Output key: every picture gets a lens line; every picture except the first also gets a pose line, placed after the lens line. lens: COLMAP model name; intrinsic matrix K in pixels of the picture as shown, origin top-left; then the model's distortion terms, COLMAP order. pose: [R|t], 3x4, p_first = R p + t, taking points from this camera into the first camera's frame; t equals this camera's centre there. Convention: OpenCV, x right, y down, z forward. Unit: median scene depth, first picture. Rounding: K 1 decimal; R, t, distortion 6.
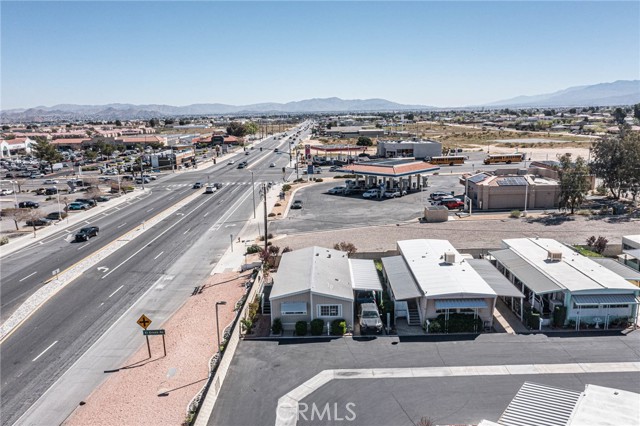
lens RADIAL K [[508.8, 0, 320.0], [0, 508.8, 213.0], [0, 0, 1]] dist [-0.035871, 0.000204]
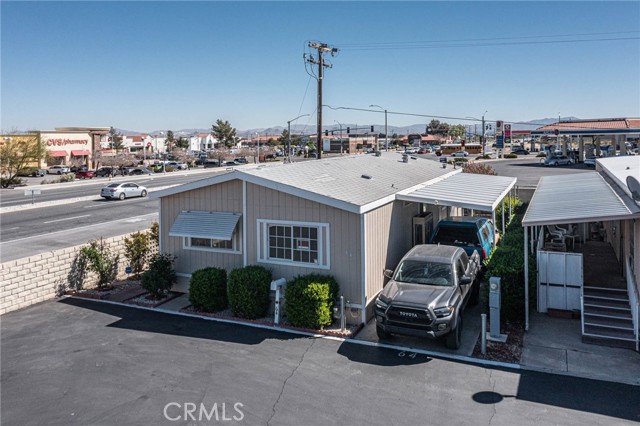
lens RADIAL K [[508.8, 0, 320.0], [0, 508.8, 213.0], [0, 0, 1]] dist [-0.035871, 0.000204]
pose [[0.906065, 0.071188, -0.417107, 0.157730], [-0.095258, 0.994759, -0.037149, 0.184520], [0.412276, 0.073392, 0.908098, 0.734610]]
